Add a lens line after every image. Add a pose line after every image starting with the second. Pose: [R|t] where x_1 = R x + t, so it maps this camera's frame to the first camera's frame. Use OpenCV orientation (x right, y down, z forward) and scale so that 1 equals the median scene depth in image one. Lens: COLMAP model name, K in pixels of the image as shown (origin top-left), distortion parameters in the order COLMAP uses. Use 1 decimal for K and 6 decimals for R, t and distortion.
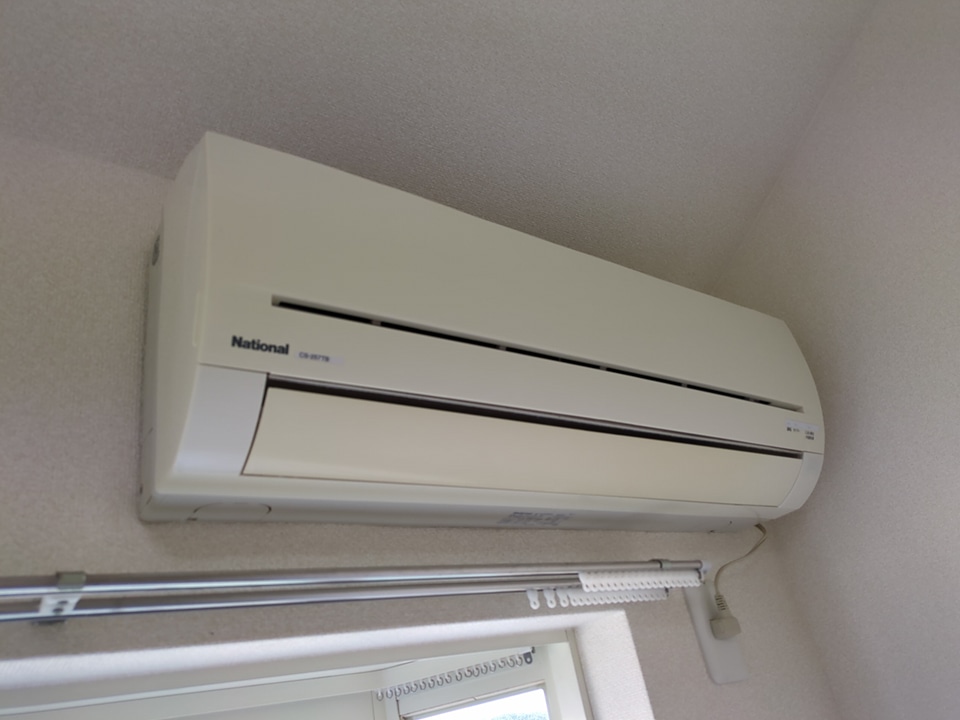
lens RADIAL K [[717.9, 0, 478.8], [0, 717.9, 360.3], [0, 0, 1]] dist [0.040345, -0.017918]
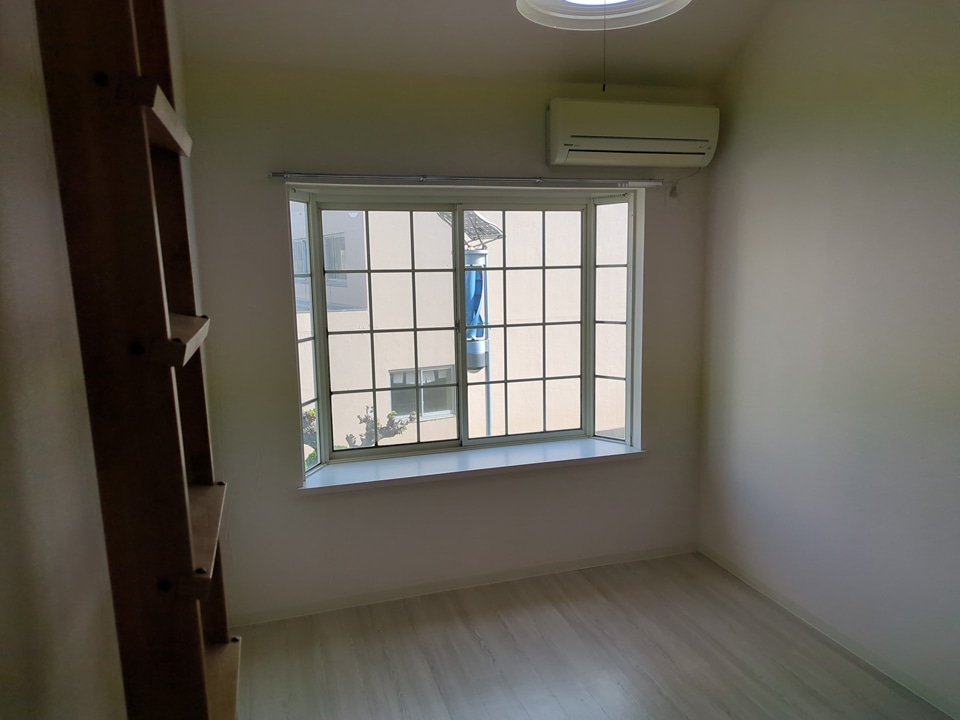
lens RADIAL K [[717.9, 0, 480.3], [0, 717.9, 361.4], [0, 0, 1]] dist [0.040345, -0.017918]
pose [[0.930499, 0.203651, -0.304464, 0.831320], [0.033826, 0.779874, 0.625022, -1.630251], [0.364729, -0.591881, 0.718783, -3.189440]]
